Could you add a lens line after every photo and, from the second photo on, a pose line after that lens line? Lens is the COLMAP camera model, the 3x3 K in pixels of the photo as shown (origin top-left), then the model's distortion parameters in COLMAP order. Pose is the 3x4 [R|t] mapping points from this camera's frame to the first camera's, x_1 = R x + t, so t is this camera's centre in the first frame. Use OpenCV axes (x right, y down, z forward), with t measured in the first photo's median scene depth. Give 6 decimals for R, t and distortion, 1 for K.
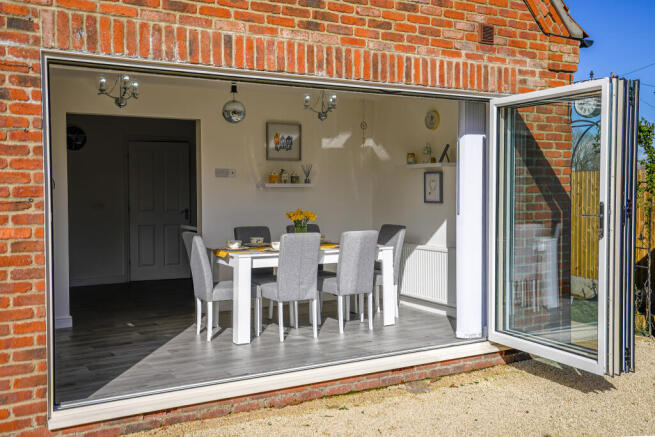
lens RADIAL K [[636.9, 0, 327.8], [0, 636.9, 203.8], [0, 0, 1]] dist [-0.000587, 0.000094]
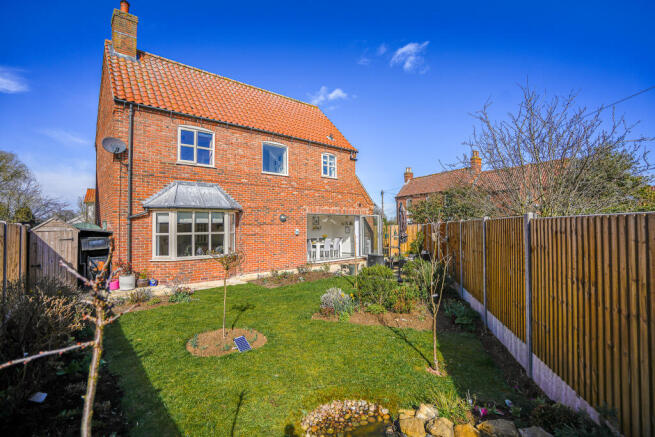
lens RADIAL K [[310.5, 0, 328.0], [0, 310.5, 216.5], [0, 0, 1]] dist [-0.036194, 0.000032]
pose [[0.973814, -0.001654, 0.227342, -0.652887], [0.015213, 0.998206, -0.057901, 0.008608], [-0.226838, 0.059843, 0.972092, -1.635400]]
